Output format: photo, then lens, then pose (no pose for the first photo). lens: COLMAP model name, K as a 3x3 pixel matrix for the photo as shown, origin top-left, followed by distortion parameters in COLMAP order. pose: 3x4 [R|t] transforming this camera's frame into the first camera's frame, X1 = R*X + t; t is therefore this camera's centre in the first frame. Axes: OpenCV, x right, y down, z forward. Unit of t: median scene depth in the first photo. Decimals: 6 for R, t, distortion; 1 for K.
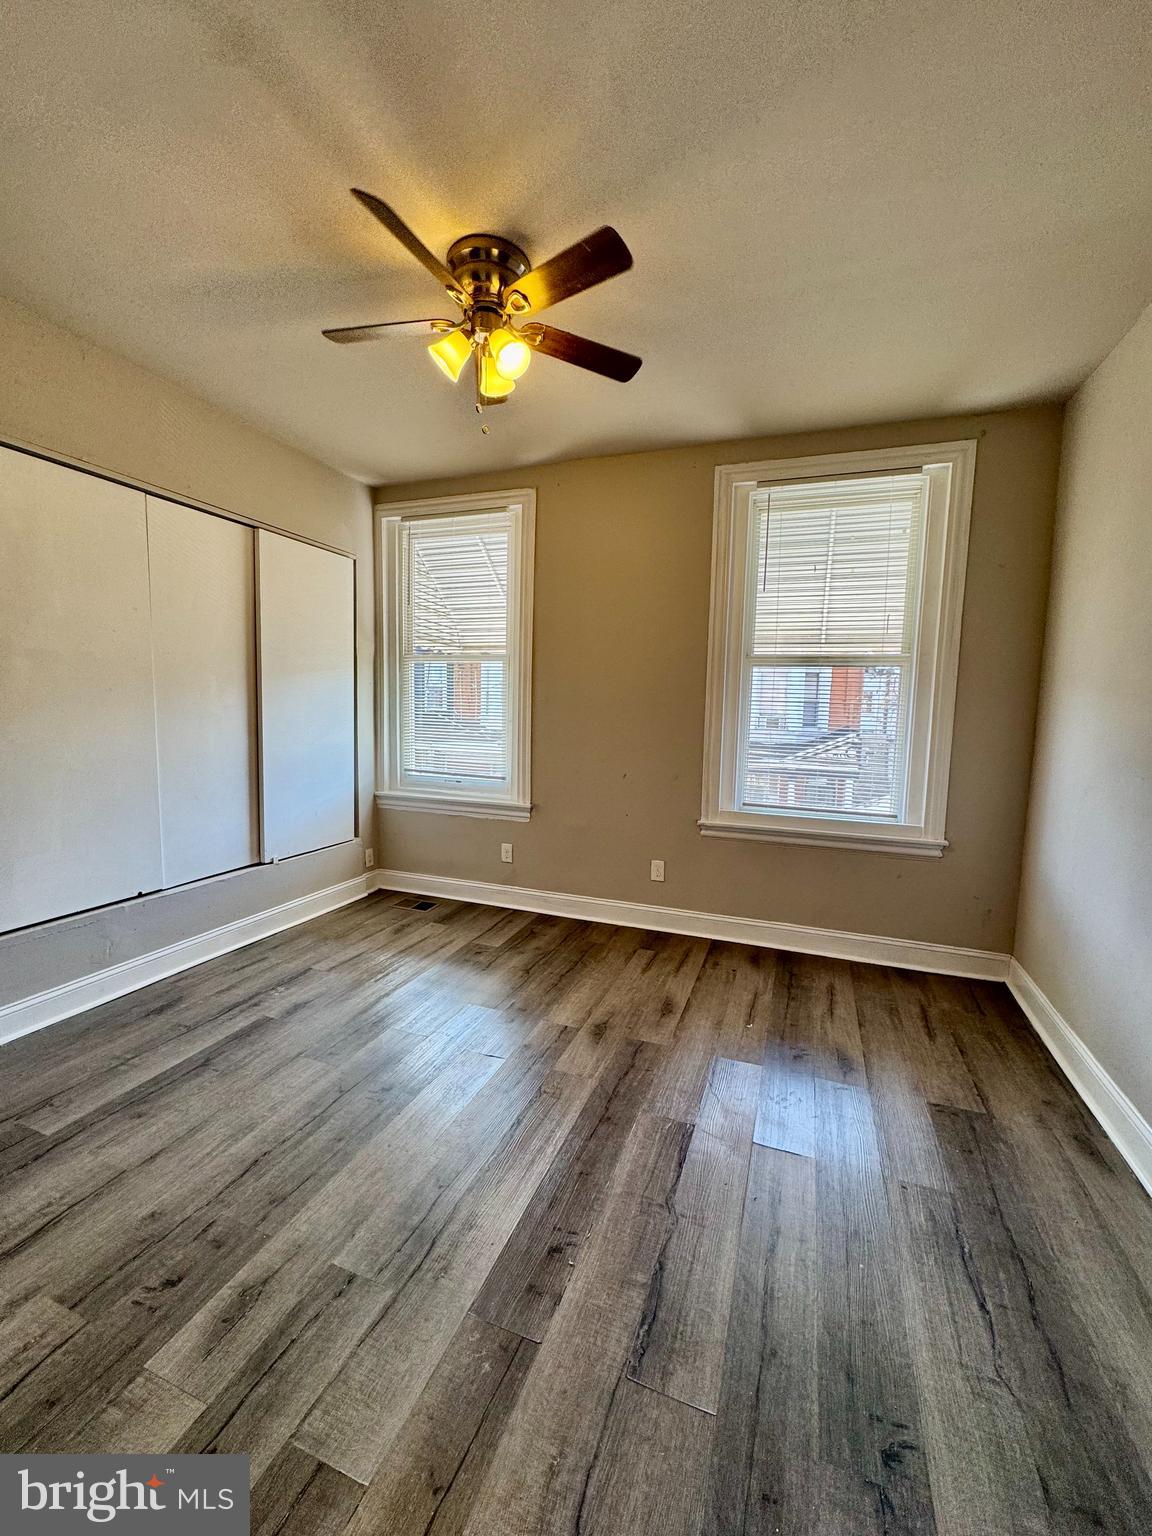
lens RADIAL K [[608.2, 0, 578.5], [0, 608.2, 766.3], [0, 0, 1]] dist [-0.000965, 0.000044]
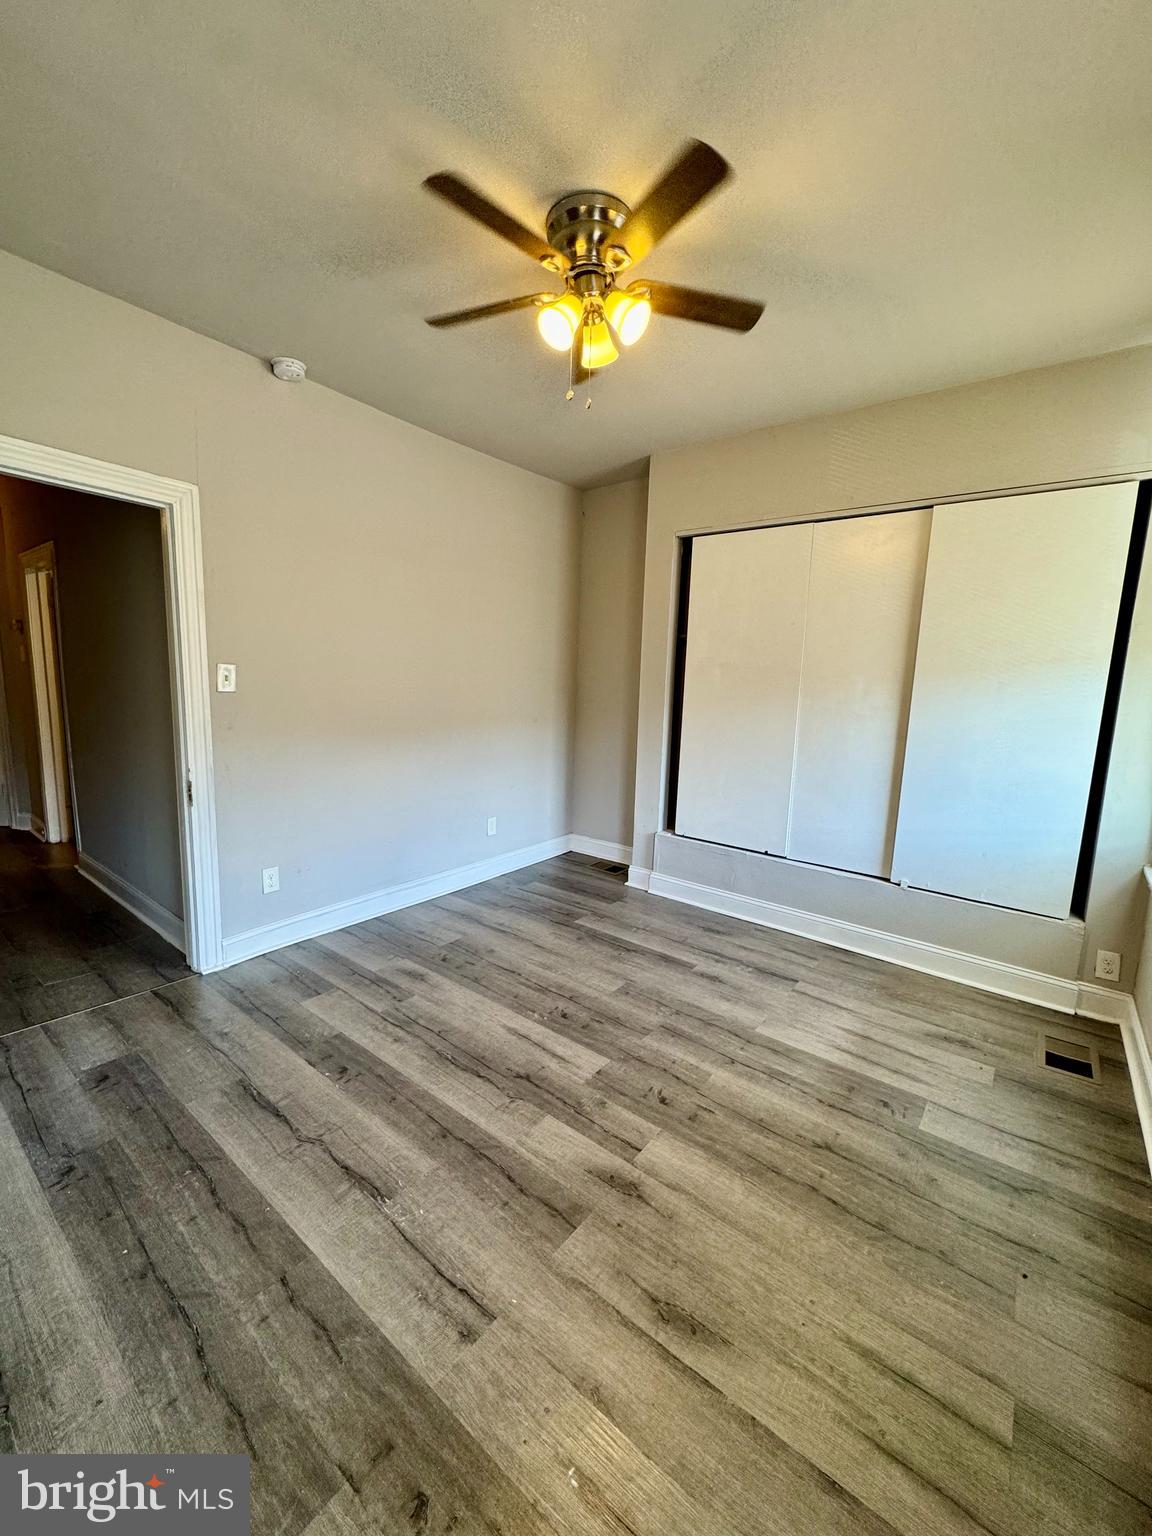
lens RADIAL K [[608.2, 0, 576.5], [0, 608.2, 767.1], [0, 0, 1]] dist [-0.000965, 0.000044]
pose [[-0.297716, 0.104951, -0.948868, 0.578638], [-0.135737, 0.979187, 0.150893, -0.100840], [0.944955, 0.173720, -0.277274, 0.961863]]
